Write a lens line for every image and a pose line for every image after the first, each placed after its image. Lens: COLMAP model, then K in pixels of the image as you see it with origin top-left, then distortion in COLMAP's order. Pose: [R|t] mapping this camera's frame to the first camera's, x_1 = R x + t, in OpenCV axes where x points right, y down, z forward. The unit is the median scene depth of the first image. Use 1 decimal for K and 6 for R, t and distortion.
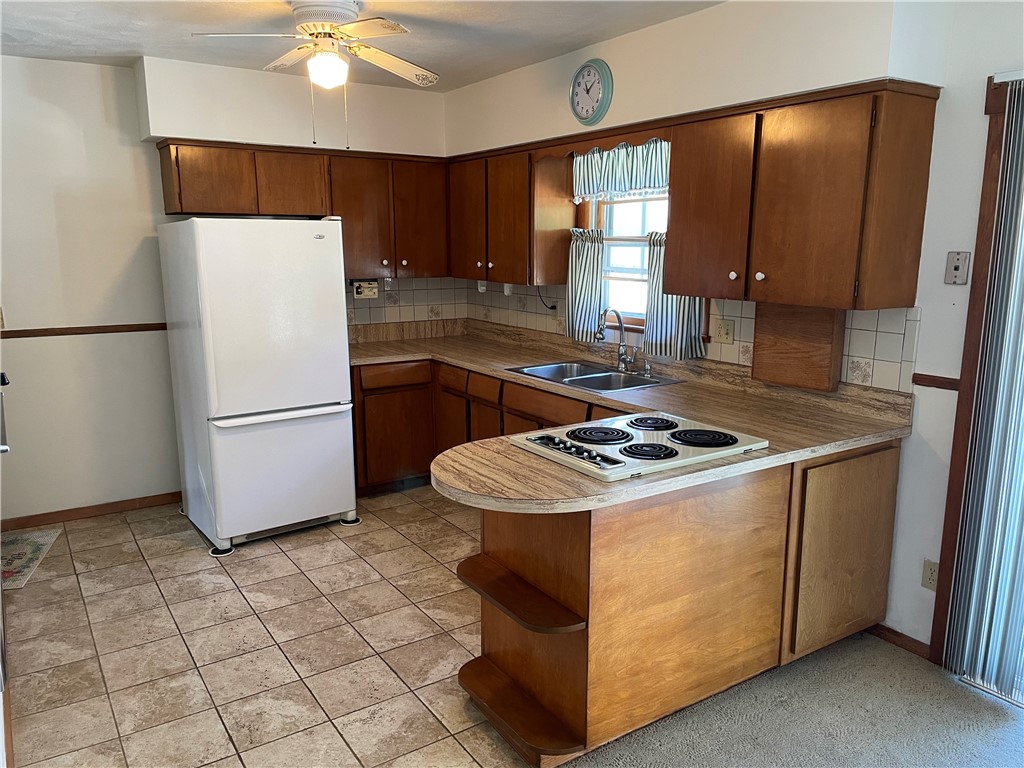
lens RADIAL K [[773.1, 0, 516.5], [0, 773.1, 389.3], [0, 0, 1]] dist [0.070495, -0.067522]
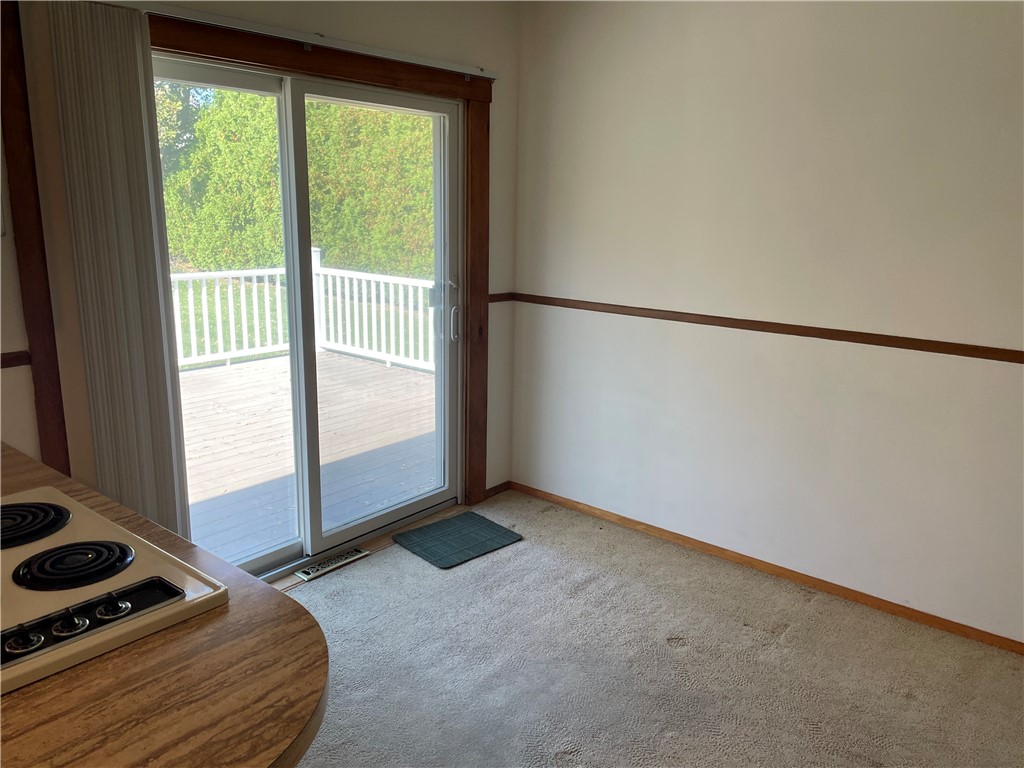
lens RADIAL K [[773.1, 0, 508.0], [0, 773.1, 380.9], [0, 0, 1]] dist [0.070495, -0.067522]
pose [[-0.296060, -0.223929, 0.928549, -0.326009], [0.163507, 0.945900, 0.280247, -0.119033], [-0.941071, 0.234794, -0.243429, 0.659829]]
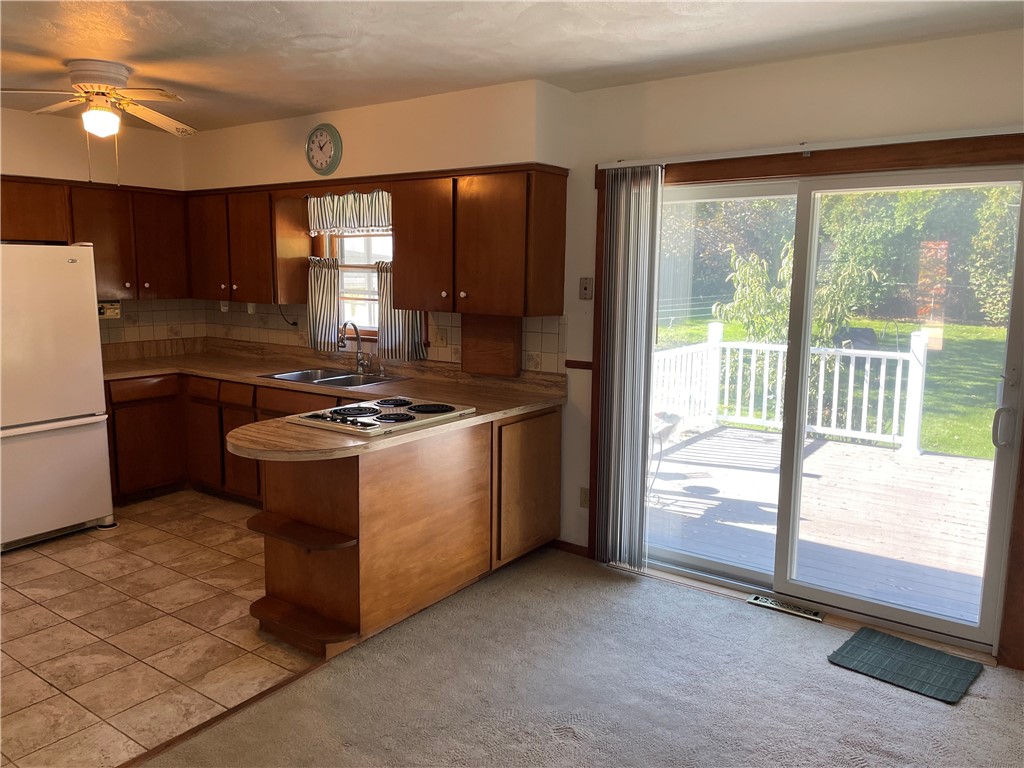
lens RADIAL K [[773.1, 0, 511.7], [0, 773.1, 377.6], [0, 0, 1]] dist [0.070495, -0.067522]
pose [[0.934881, -0.041741, 0.352500, -0.094548], [0.059539, 0.997432, -0.039797, 0.060512], [-0.349933, 0.058193, 0.934965, -0.299138]]
